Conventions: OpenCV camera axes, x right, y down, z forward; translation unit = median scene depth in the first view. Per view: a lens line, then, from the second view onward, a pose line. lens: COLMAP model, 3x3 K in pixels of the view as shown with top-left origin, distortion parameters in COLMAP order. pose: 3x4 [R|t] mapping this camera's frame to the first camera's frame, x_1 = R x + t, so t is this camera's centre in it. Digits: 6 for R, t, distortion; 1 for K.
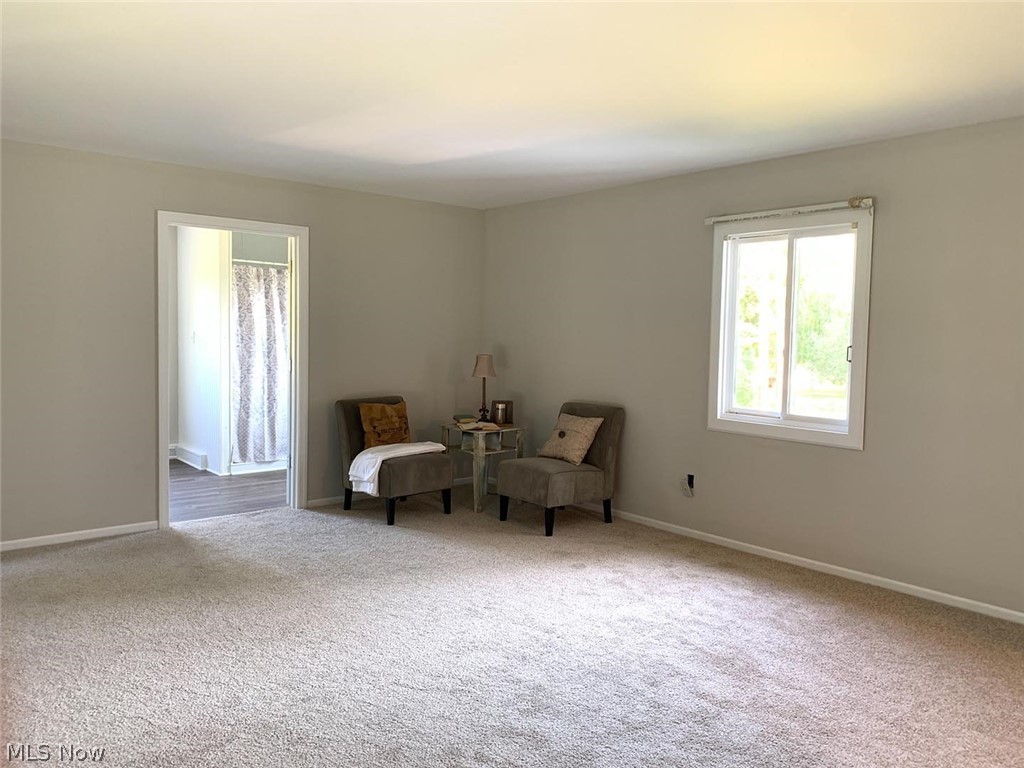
lens RADIAL K [[776.7, 0, 514.7], [0, 776.7, 380.5], [0, 0, 1]] dist [0.038807, -0.051448]
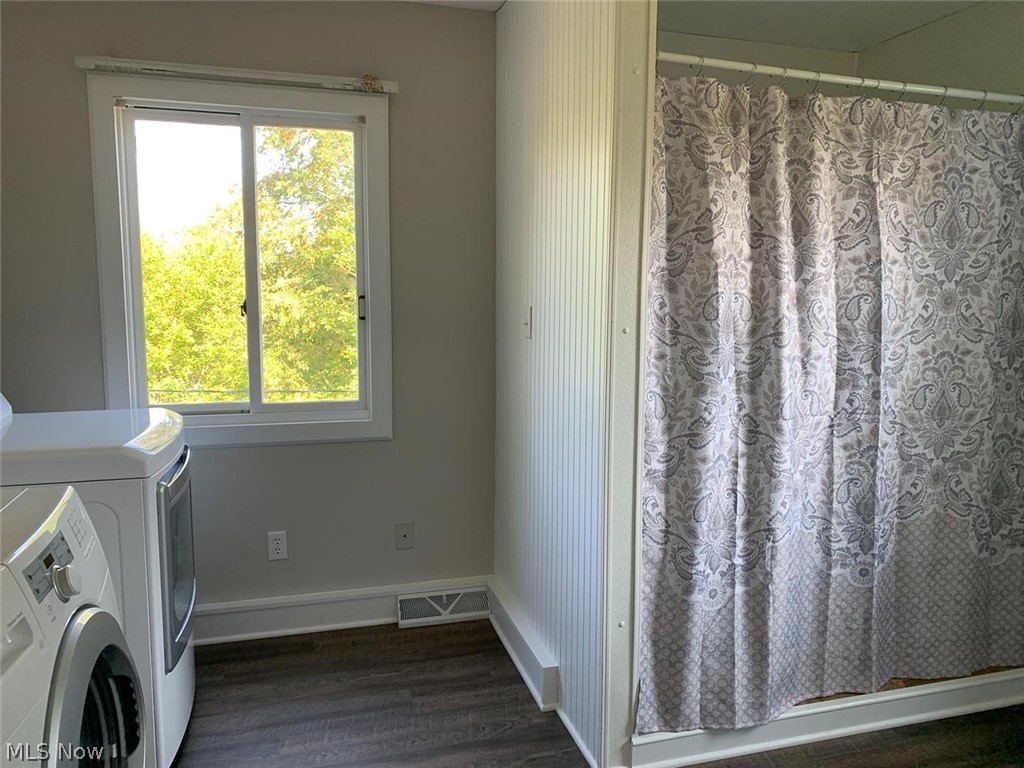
lens RADIAL K [[776.7, 0, 512.8], [0, 776.7, 383.5], [0, 0, 1]] dist [0.038807, -0.051448]
pose [[0.906795, 0.039140, -0.419751, -0.276590], [-0.013983, 0.997925, 0.062843, -0.051050], [0.421340, -0.051116, 0.905461, 0.693652]]
